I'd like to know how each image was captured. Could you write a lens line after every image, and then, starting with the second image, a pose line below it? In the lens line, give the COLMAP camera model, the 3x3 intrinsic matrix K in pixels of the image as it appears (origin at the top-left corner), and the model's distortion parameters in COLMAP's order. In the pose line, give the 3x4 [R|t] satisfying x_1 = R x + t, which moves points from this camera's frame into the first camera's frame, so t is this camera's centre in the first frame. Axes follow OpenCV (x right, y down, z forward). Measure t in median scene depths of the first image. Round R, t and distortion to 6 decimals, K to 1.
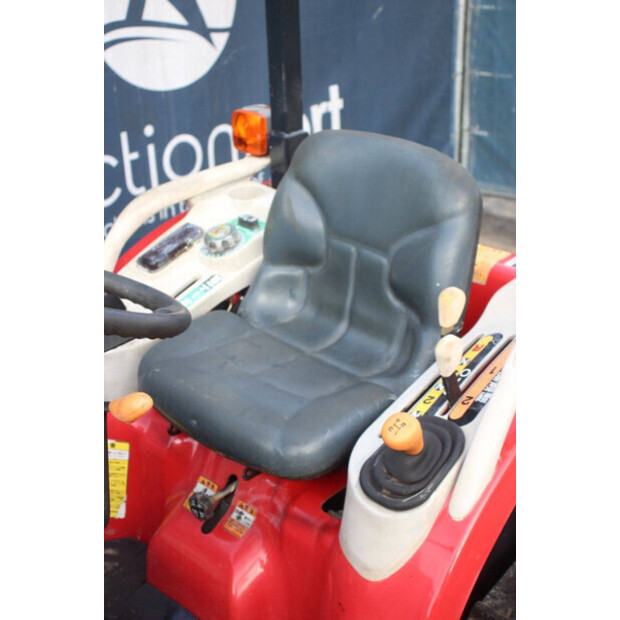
lens RADIAL K [[1002.5, 0, 309.5], [0, 1002.5, 310.8], [0, 0, 1]] dist [0.131108, 0.000000]
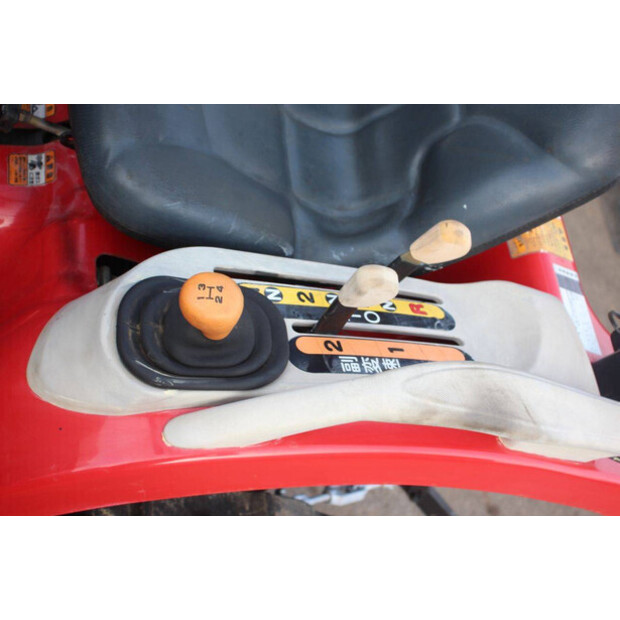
lens RADIAL K [[1002.5, 0, 311.2], [0, 1002.5, 311.0], [0, 0, 1]] dist [0.131108, 0.000000]
pose [[0.586818, 0.803880, 0.097067, 0.060143], [-0.798605, 0.554796, 0.233305, -0.062570], [0.133697, -0.214426, 0.967547, 0.333283]]
